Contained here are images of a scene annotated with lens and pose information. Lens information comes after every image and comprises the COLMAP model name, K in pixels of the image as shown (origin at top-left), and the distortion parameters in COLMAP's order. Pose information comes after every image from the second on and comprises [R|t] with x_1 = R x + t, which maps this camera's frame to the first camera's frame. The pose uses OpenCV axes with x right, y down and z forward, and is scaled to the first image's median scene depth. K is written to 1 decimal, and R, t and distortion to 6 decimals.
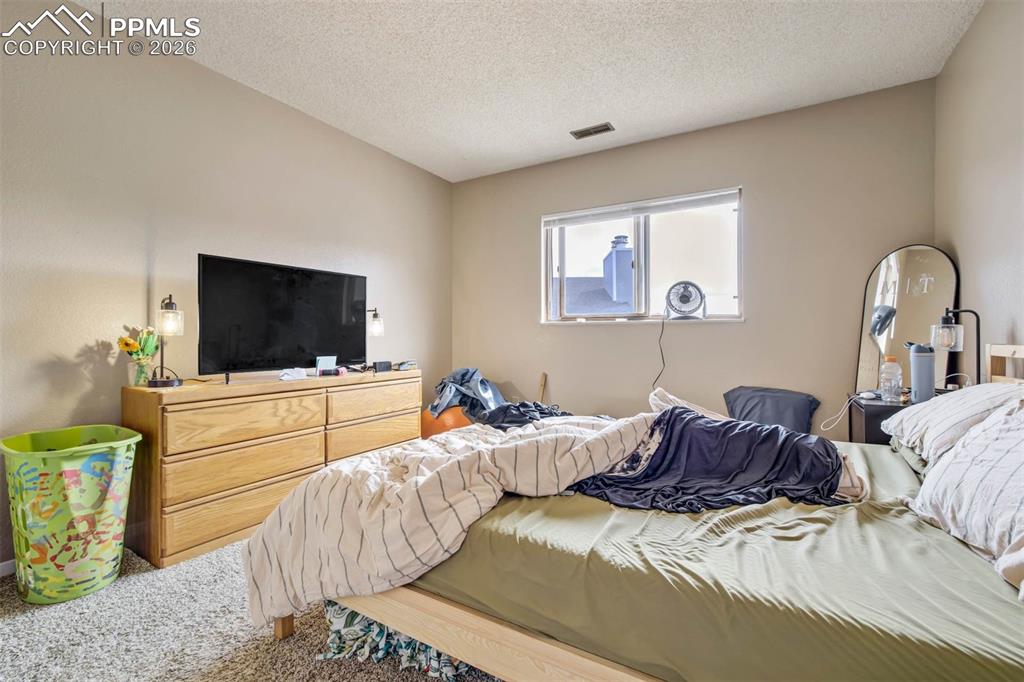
lens RADIAL K [[436.1, 0, 512.0], [0, 436.1, 341.0], [0, 0, 1]] dist [0.000083, 0.000306]
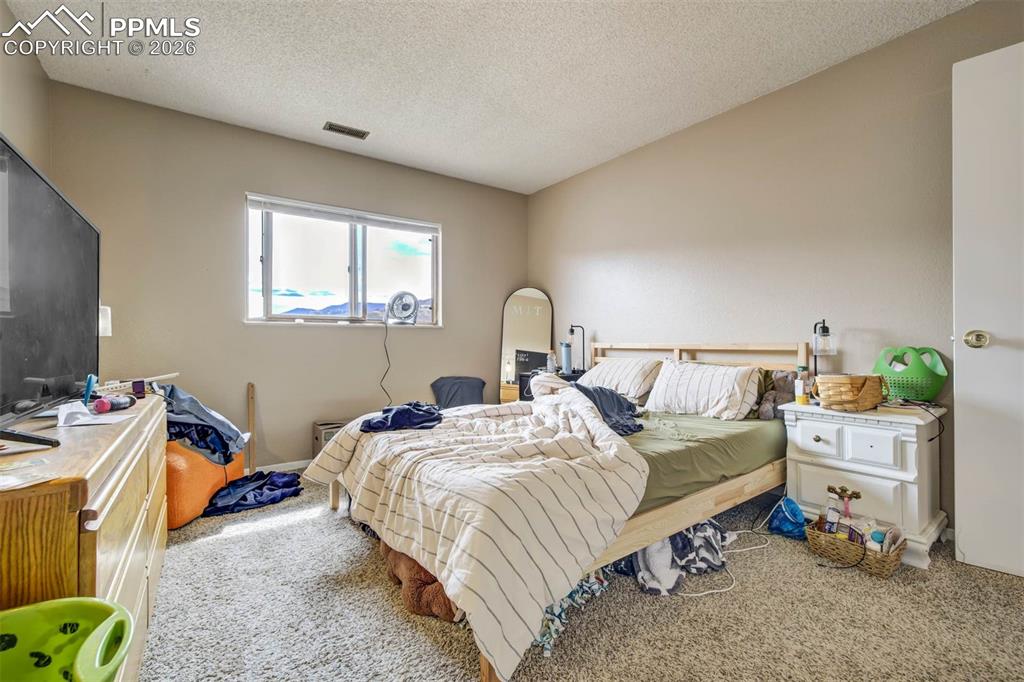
lens RADIAL K [[436.1, 0, 512.0], [0, 436.1, 341.0], [0, 0, 1]] dist [0.000083, 0.000306]
pose [[0.415804, -0.000385, 0.909454, -0.529022], [0.004513, 0.999988, -0.001641, -0.002710], [-0.909443, 0.004787, 0.415801, 0.238168]]
